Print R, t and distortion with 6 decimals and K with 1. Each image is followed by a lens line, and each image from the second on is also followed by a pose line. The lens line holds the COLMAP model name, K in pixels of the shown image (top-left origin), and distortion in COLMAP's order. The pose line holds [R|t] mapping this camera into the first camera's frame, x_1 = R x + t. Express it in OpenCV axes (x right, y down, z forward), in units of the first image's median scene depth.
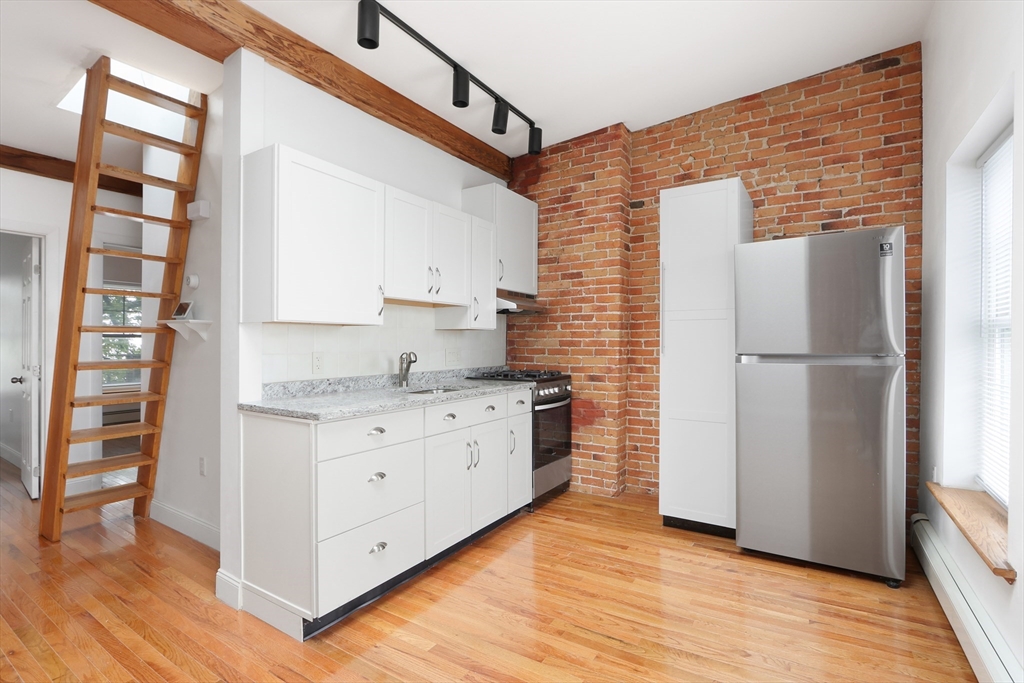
lens RADIAL K [[476.2, 0, 512.0], [0, 476.2, 341.5], [0, 0, 1]] dist [-0.001174, 0.000653]
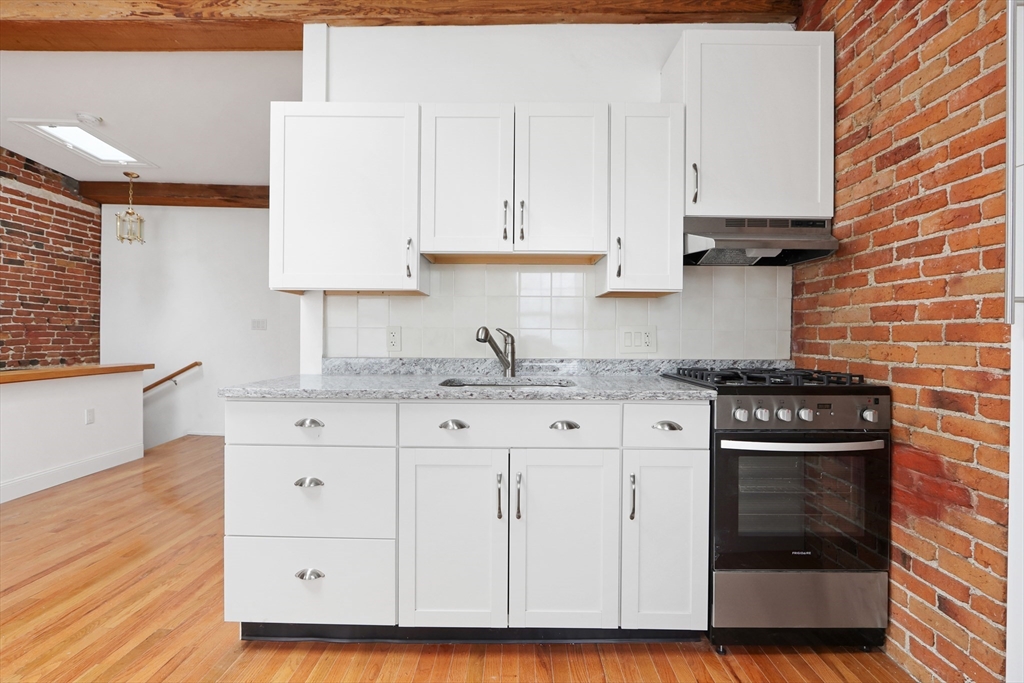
lens RADIAL K [[480.9, 0, 512.4], [0, 480.9, 333.1], [0, 0, 1]] dist [-0.008138, 0.000725]
pose [[0.531615, -0.000147, -0.846986, 0.314547], [-0.003892, 0.999989, -0.002616, 0.024848], [0.846977, 0.004687, 0.531608, 0.494190]]
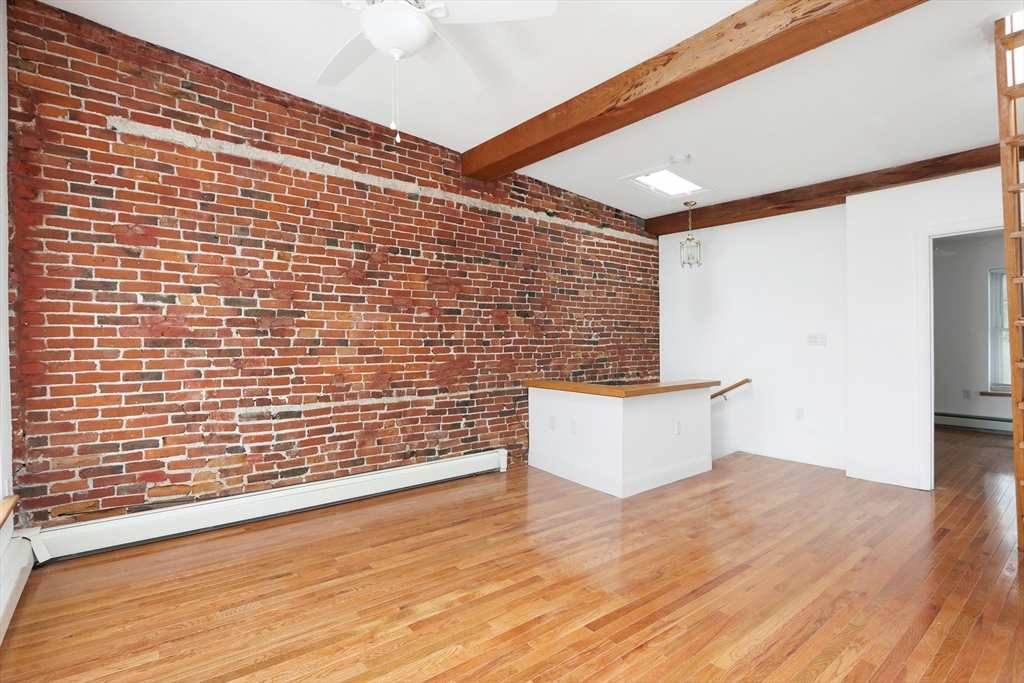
lens RADIAL K [[499.9, 0, 512.0], [0, 499.9, 341.5], [0, 0, 1]] dist [-0.002679, -0.000166]
pose [[-0.312432, -0.001644, -0.949939, 0.217805], [0.014305, 0.999877, -0.006435, 0.002150], [0.949832, -0.015599, -0.312370, 0.276133]]
